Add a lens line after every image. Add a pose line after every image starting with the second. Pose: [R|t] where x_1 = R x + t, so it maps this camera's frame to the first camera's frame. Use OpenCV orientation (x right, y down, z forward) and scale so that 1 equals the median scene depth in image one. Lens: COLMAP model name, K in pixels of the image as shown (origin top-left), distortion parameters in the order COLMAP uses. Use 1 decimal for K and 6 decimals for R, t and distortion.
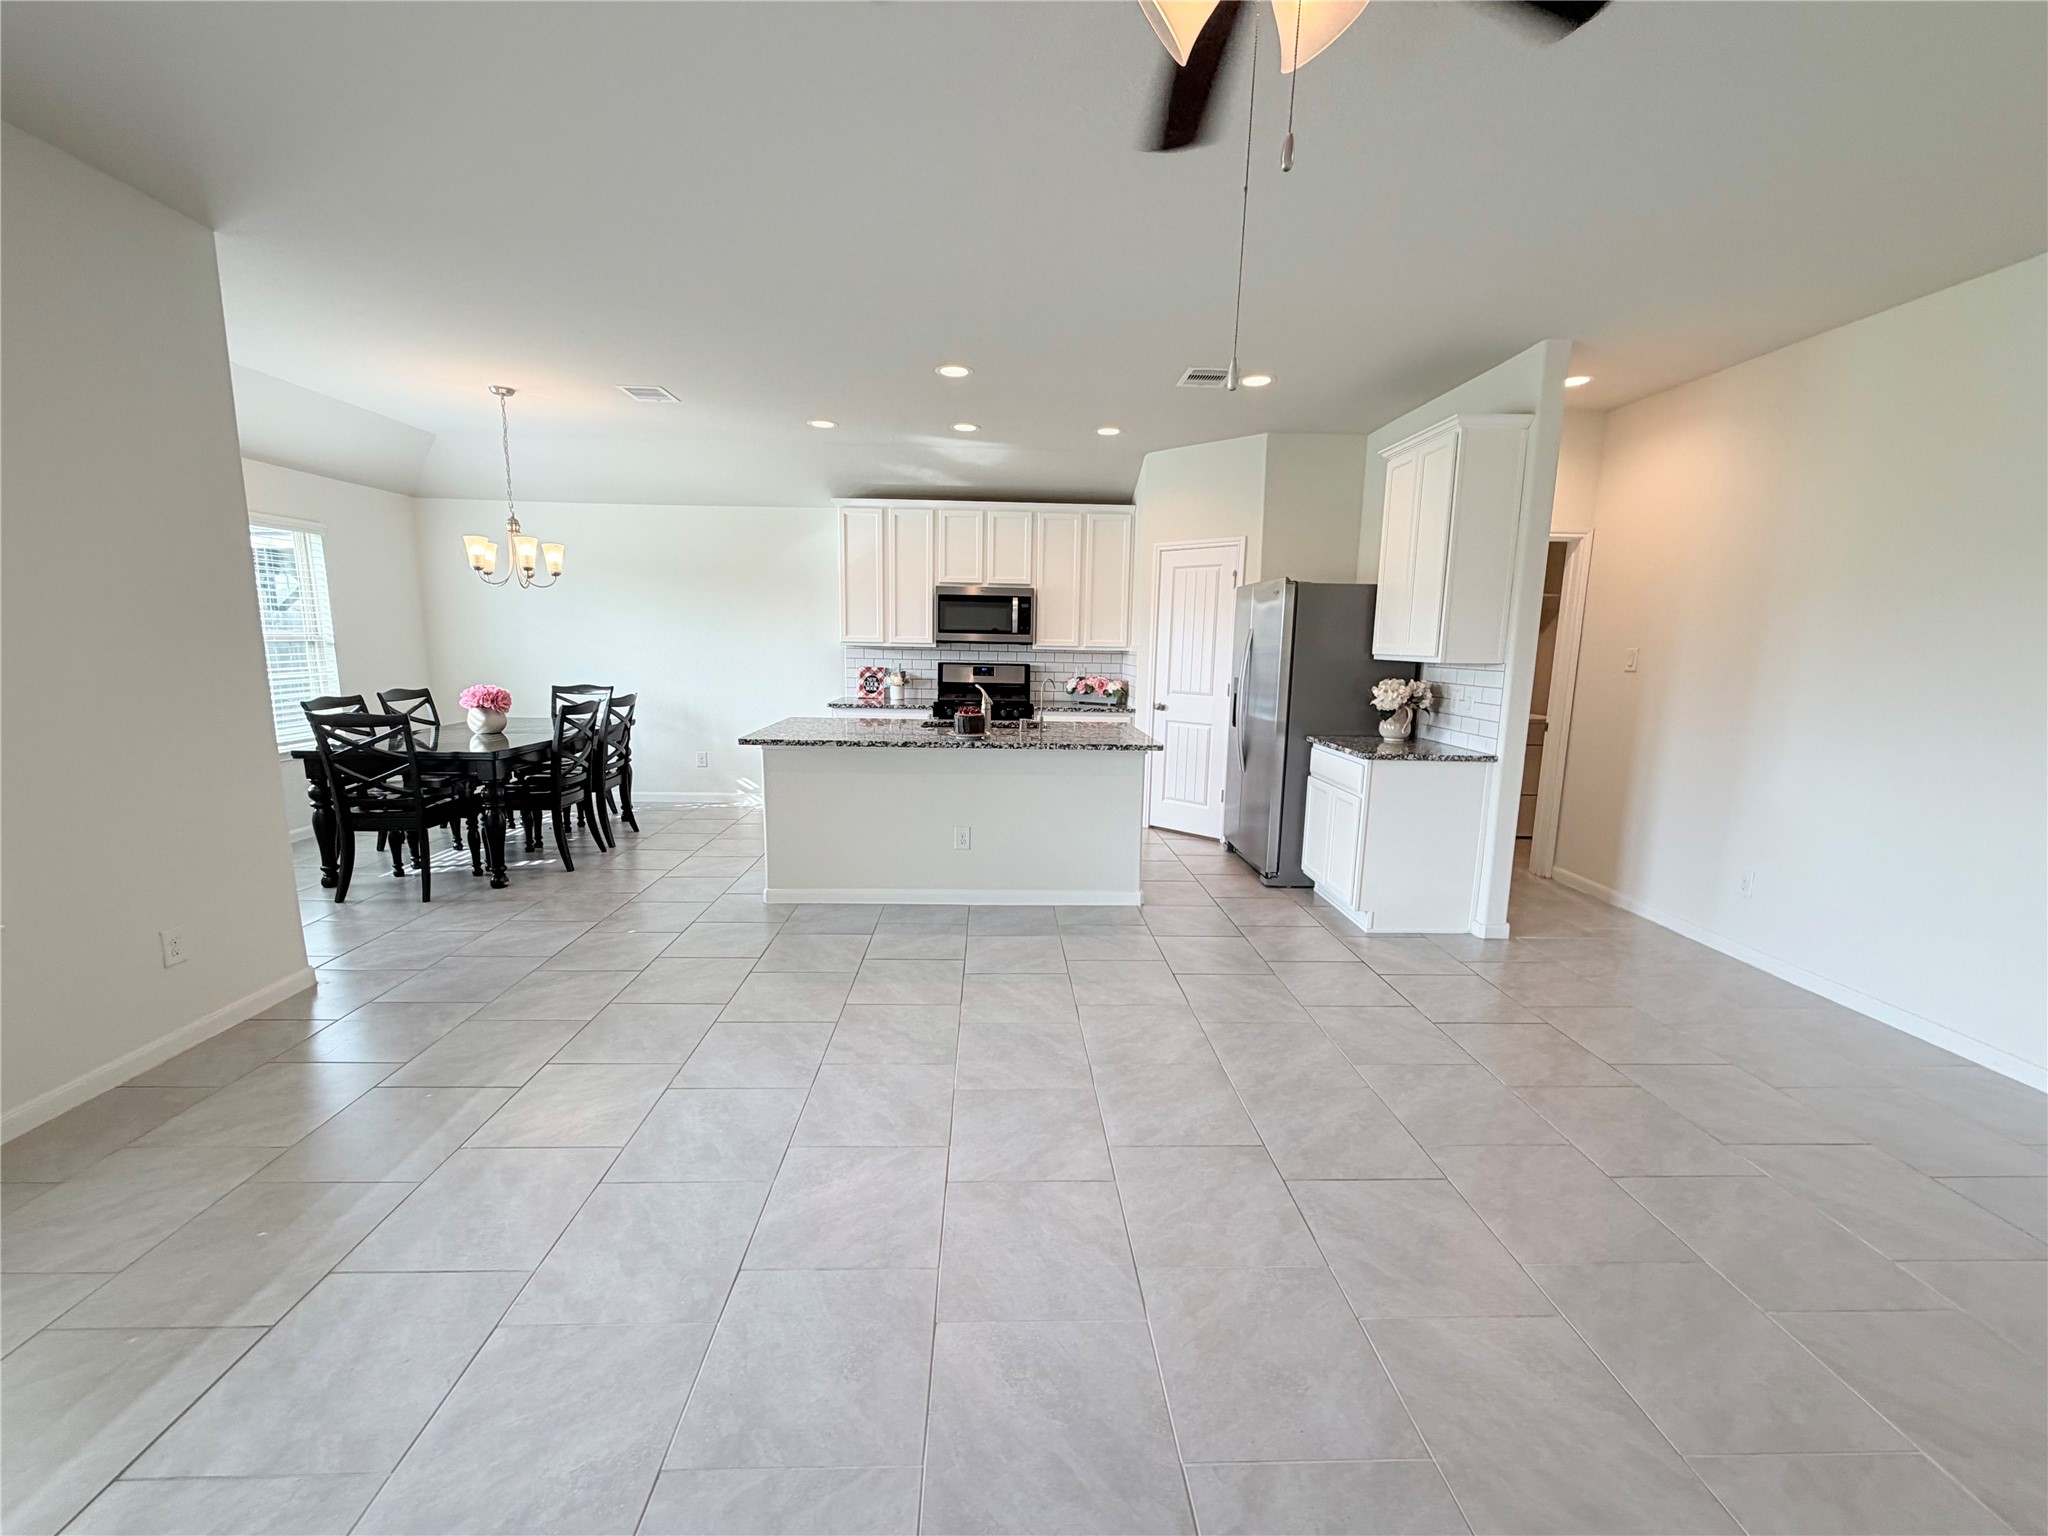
lens RADIAL K [[818.0, 0, 1017.1], [0, 818.0, 767.9], [0, 0, 1]] dist [0.000054, -0.000008]
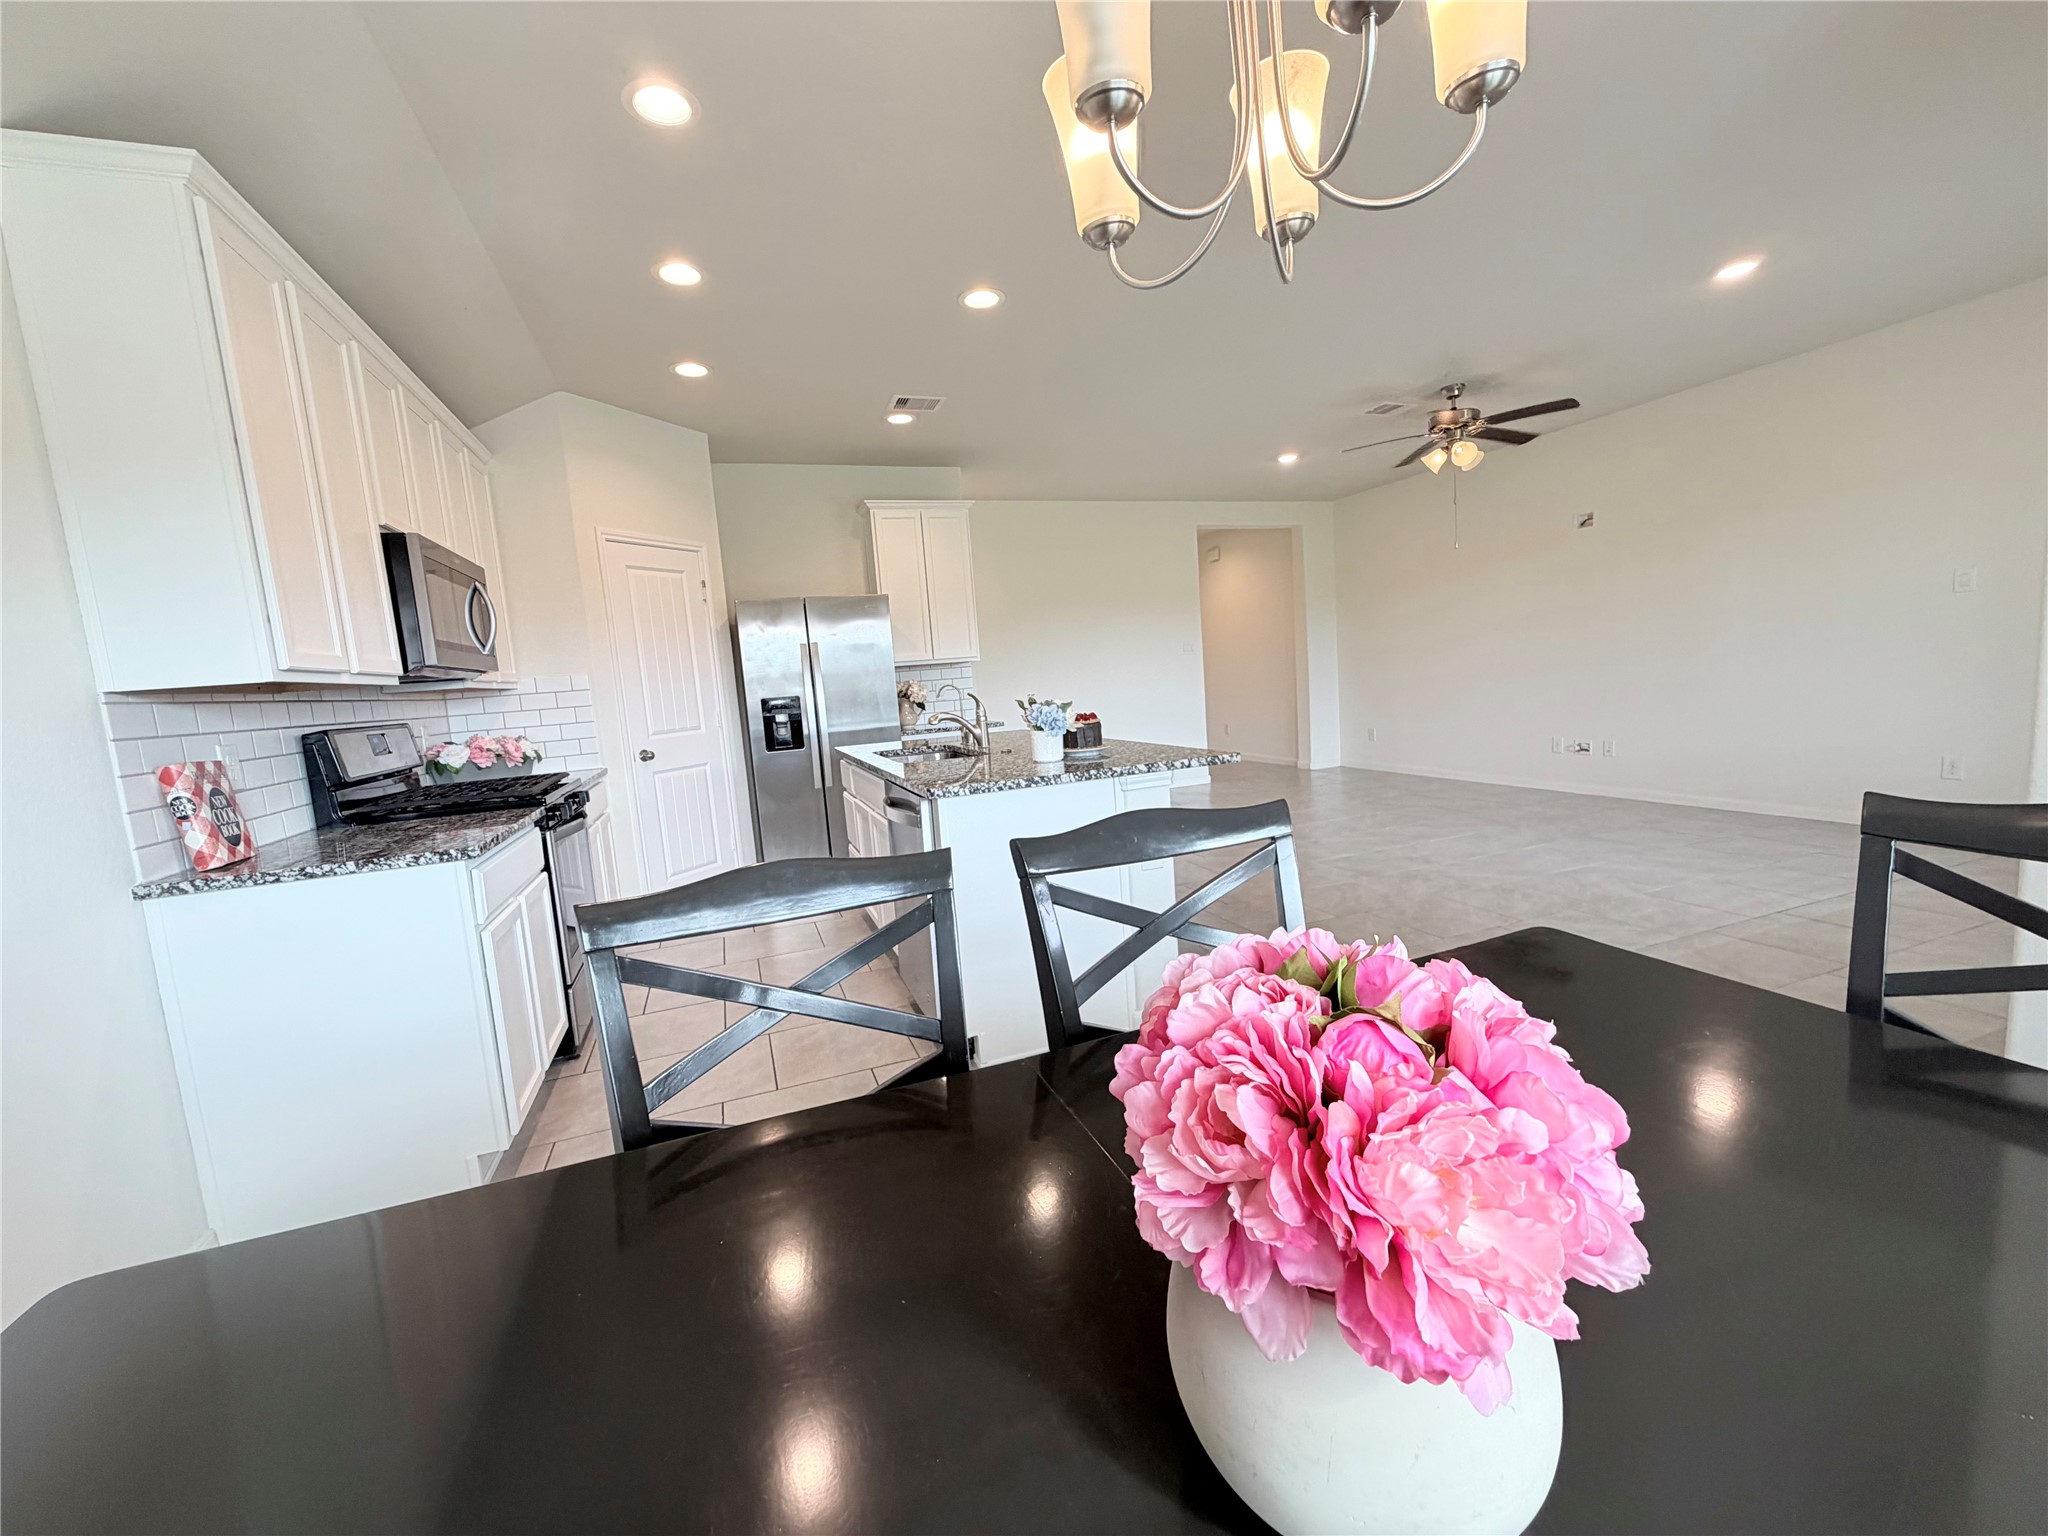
lens RADIAL K [[812.7, 0, 1024.0], [0, 812.7, 768.0], [0, 0, 1]] dist [-0.000617, -0.000097]
pose [[-0.311401, -0.107753, 0.944150, -0.697238], [0.213458, 0.960229, 0.179991, -0.140038], [-0.925994, 0.257586, -0.276015, 1.018291]]
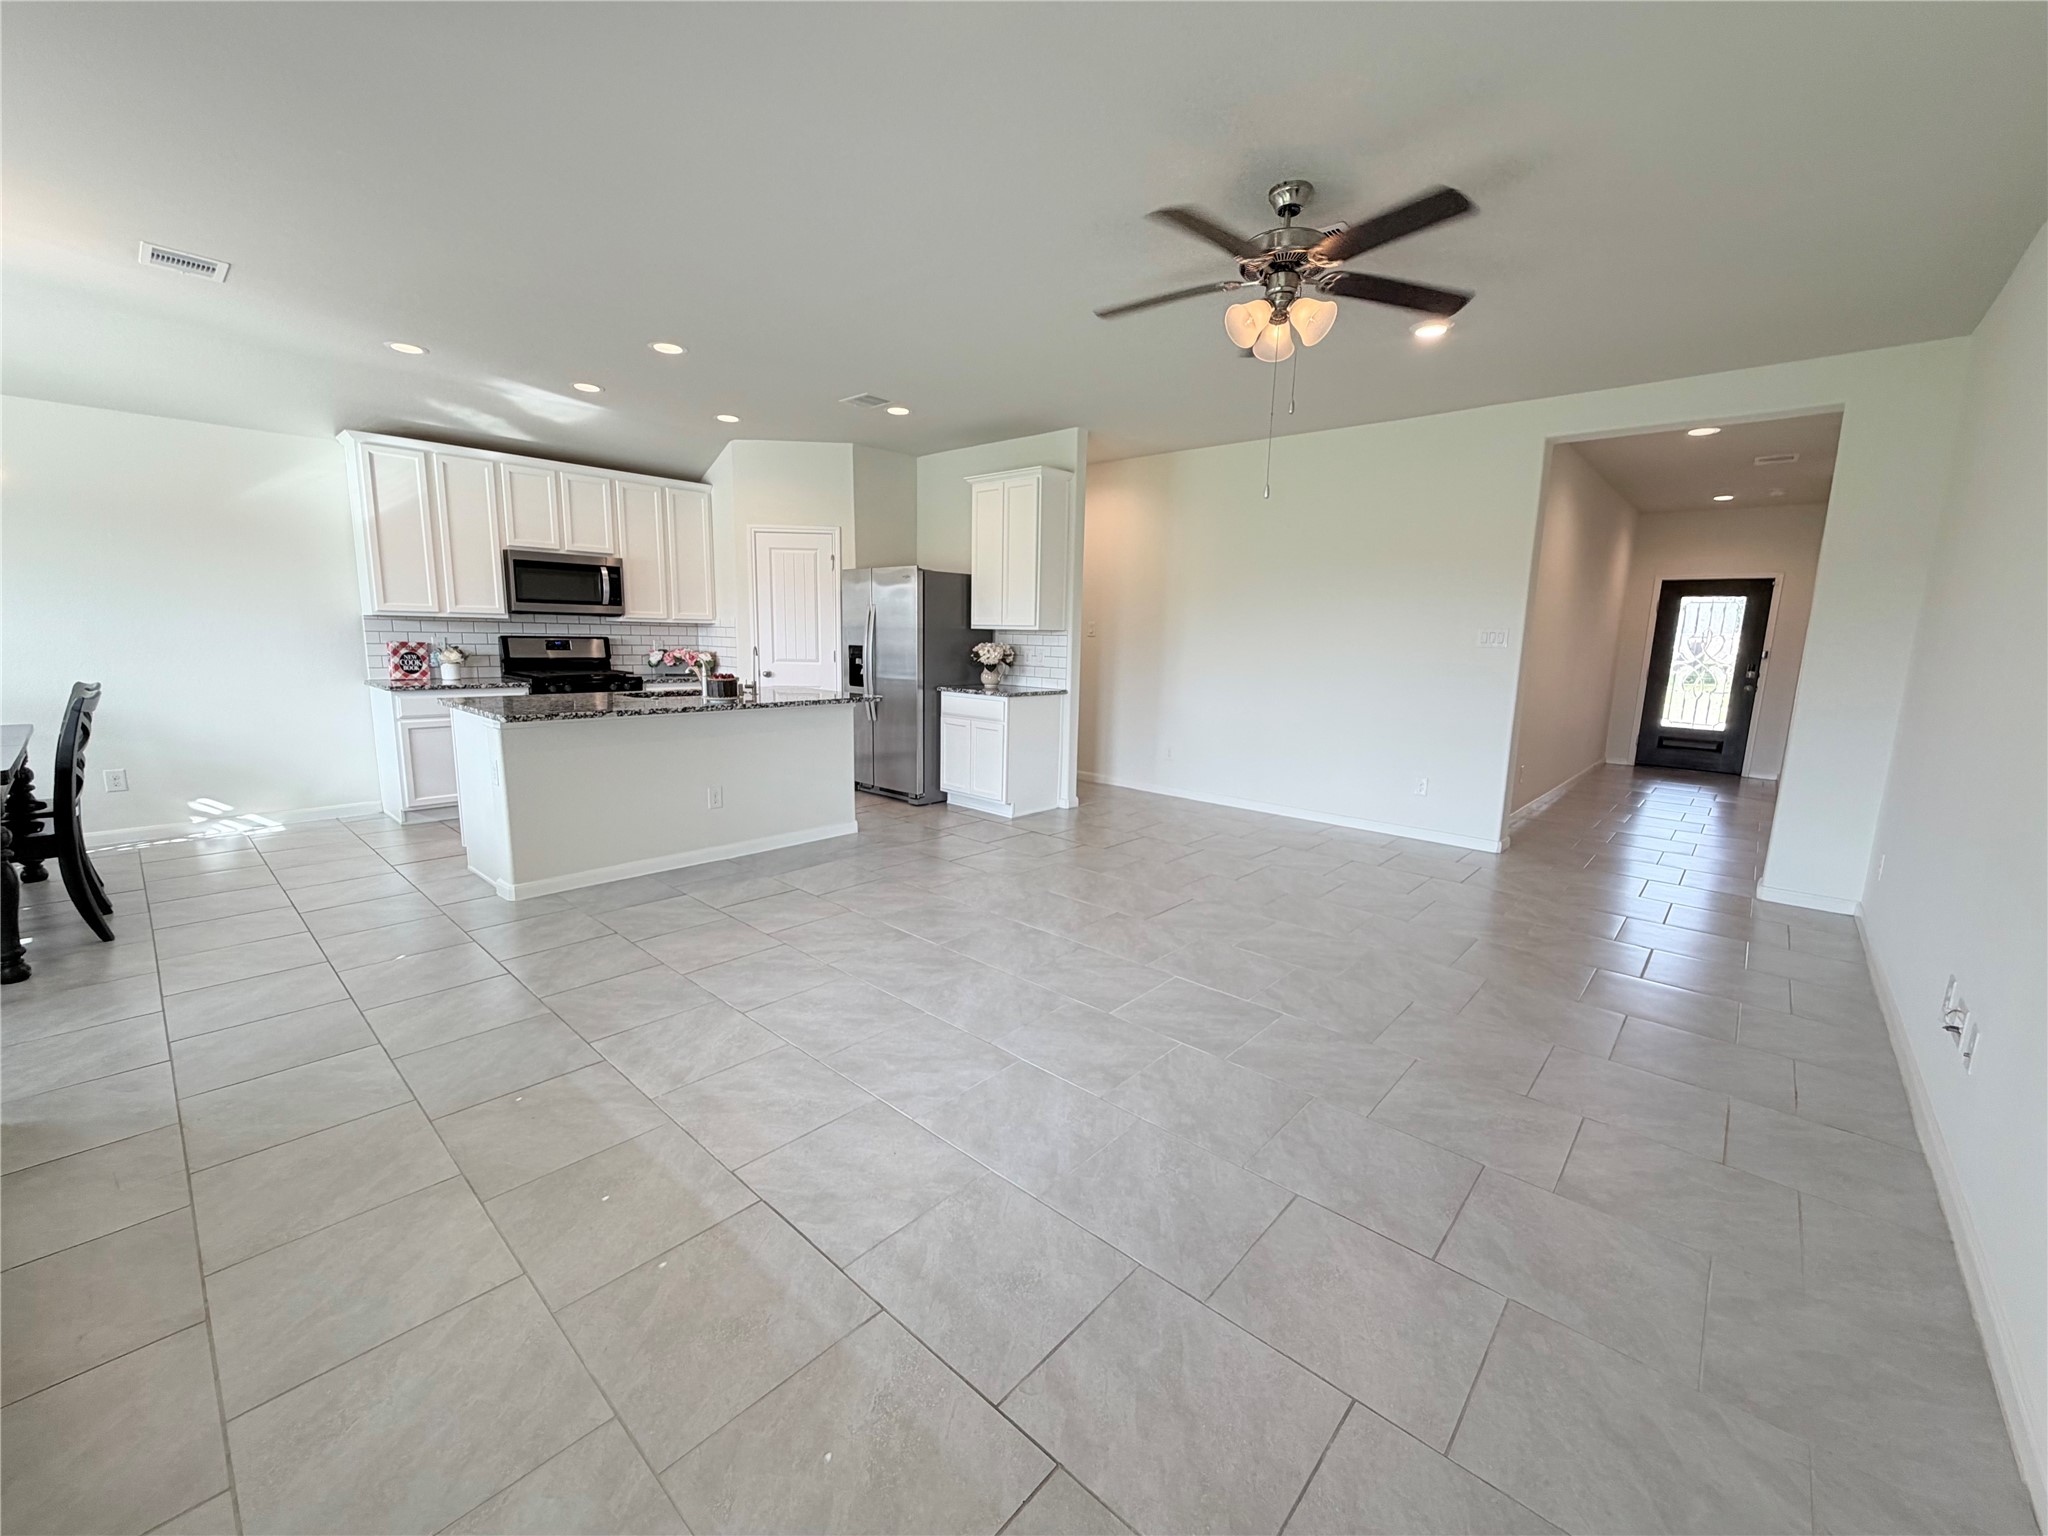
lens RADIAL K [[818.0, 0, 1017.1], [0, 818.0, 767.9], [0, 0, 1]] dist [0.000054, -0.000008]
pose [[0.700606, -0.120112, 0.703367, -0.438153], [0.102258, 0.992457, 0.067622, 0.013077], [-0.706183, 0.024549, 0.707603, -0.024261]]
